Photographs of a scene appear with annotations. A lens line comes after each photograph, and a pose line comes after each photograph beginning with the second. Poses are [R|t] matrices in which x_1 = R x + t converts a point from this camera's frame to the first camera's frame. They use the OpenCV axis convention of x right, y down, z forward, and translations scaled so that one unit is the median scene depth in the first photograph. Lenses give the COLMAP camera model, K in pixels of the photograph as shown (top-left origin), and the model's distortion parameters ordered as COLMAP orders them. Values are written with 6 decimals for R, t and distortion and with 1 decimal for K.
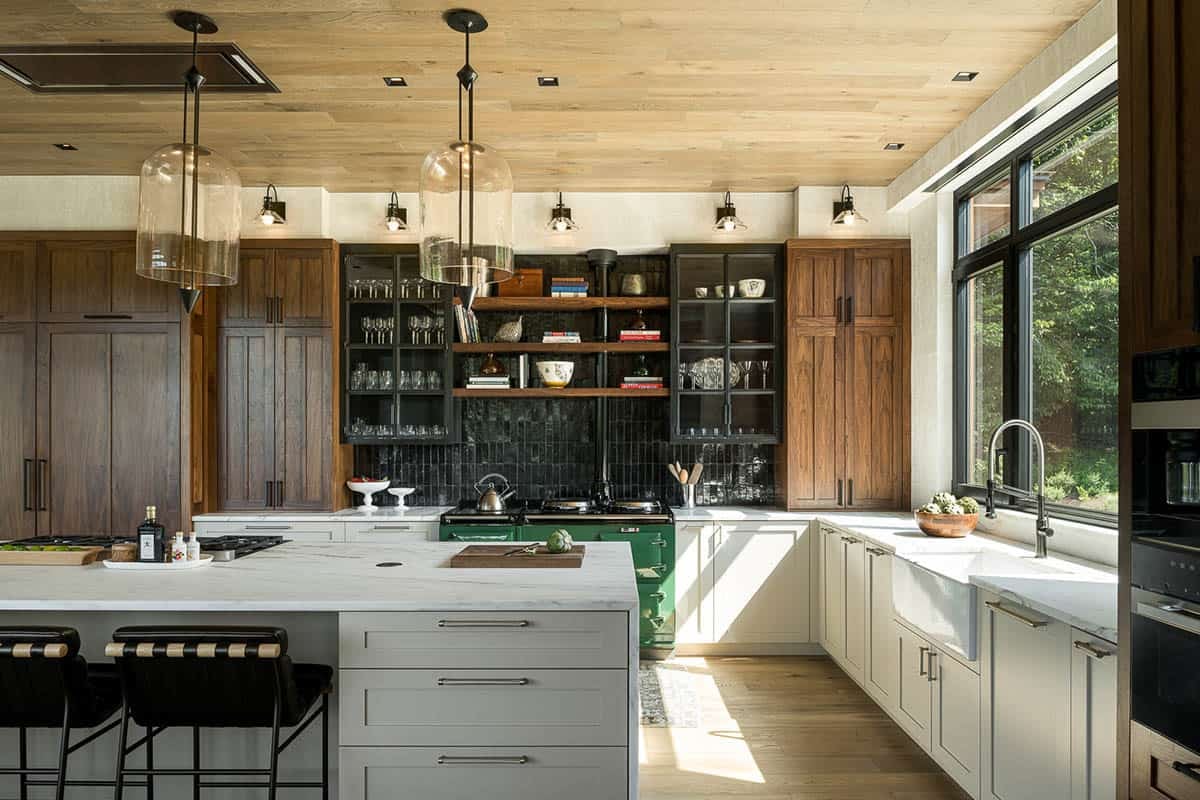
lens RADIAL K [[856.5, 0, 603.9], [0, 856.5, 439.1], [0, 0, 1]] dist [-0.008496, -0.004059]
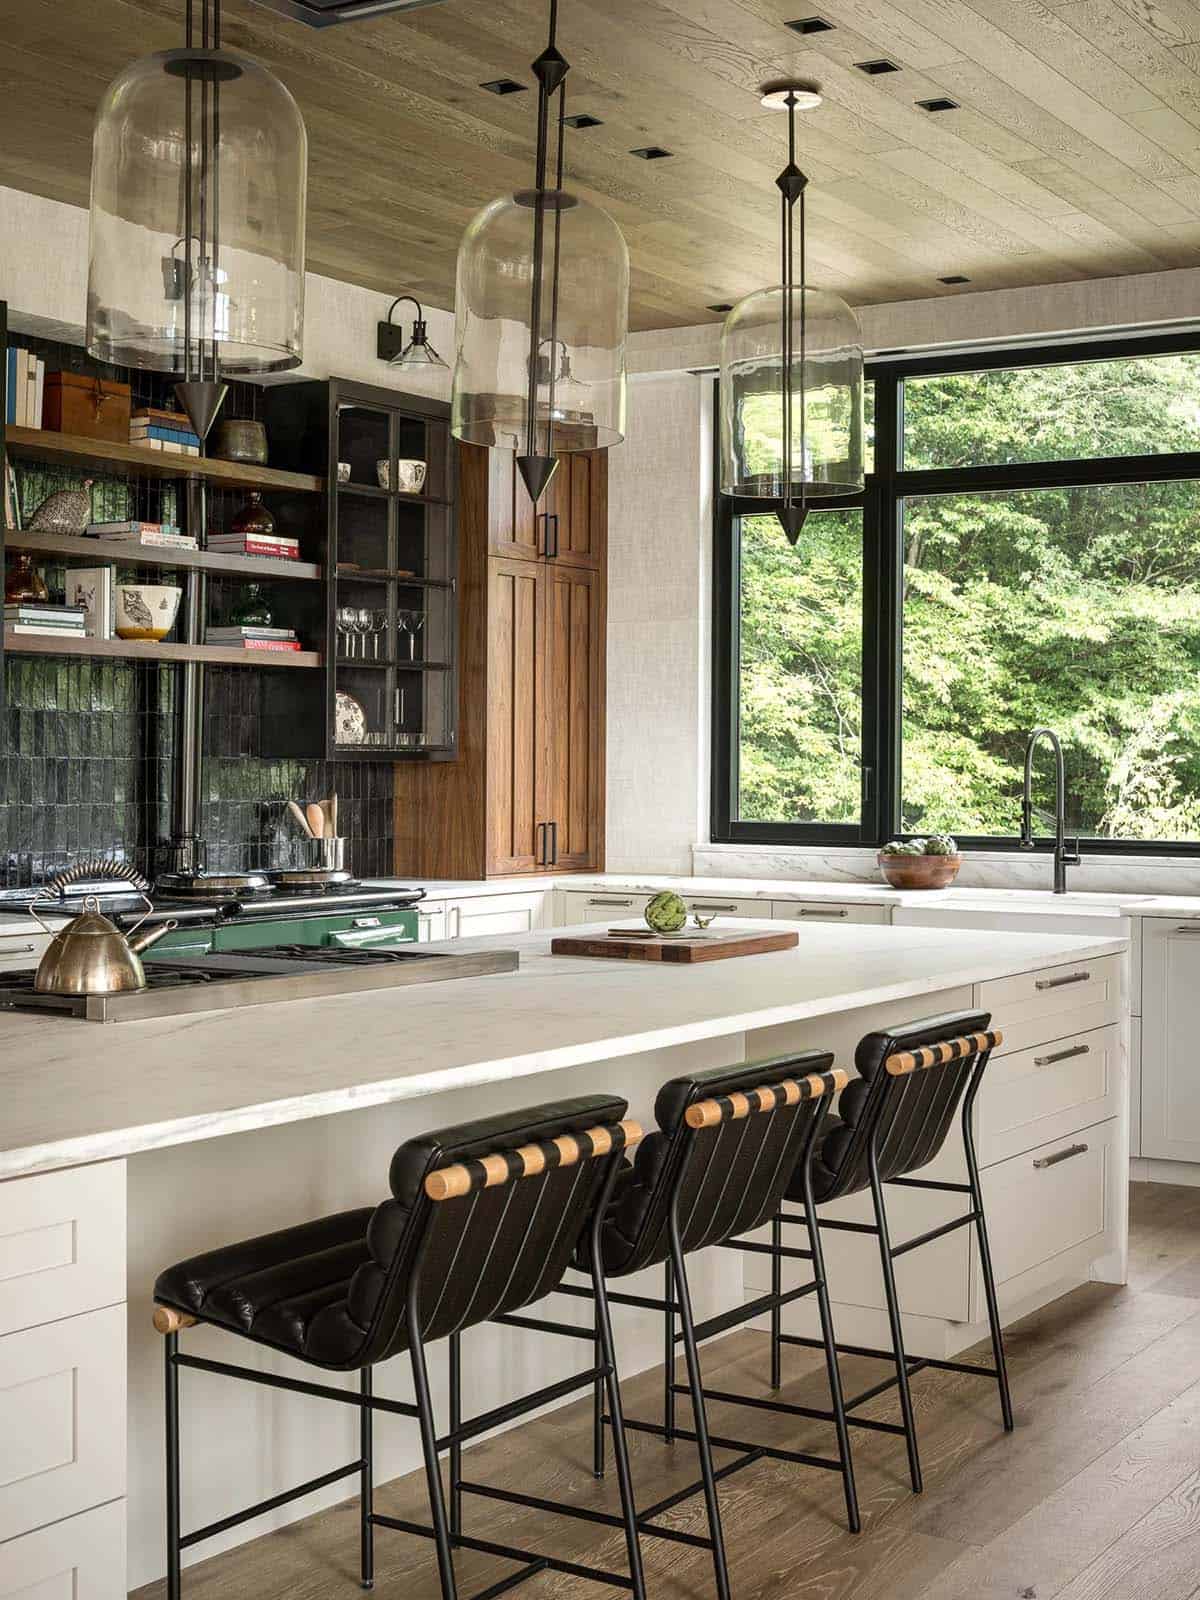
lens RADIAL K [[2232.1, 0, 600.0], [0, 2232.1, 800.0], [0, 0, 1]] dist [-0.010957, -0.001655]
pose [[0.539159, -0.012681, 0.842108, -0.963049], [-0.005365, 0.999815, 0.018491, 0.003686], [-0.842187, -0.014487, 0.538992, 0.125640]]
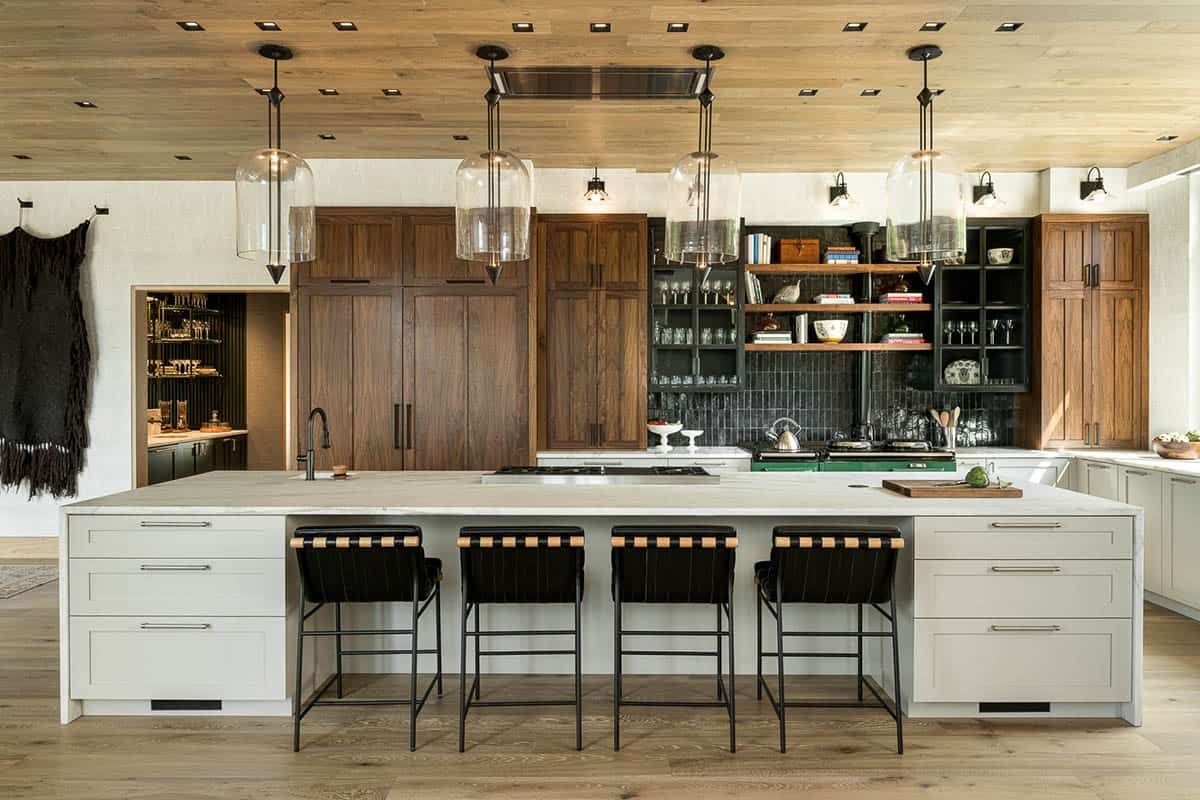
lens RADIAL K [[857.2, 0, 600.0], [0, 857.2, 400.0], [0, 0, 1]] dist [-0.000058, -0.003361]
pose [[0.999998, 0.000741, -0.001821, -0.363990], [-0.000718, 0.999919, 0.012744, 0.002005], [0.001830, -0.012743, 0.999917, -0.151159]]
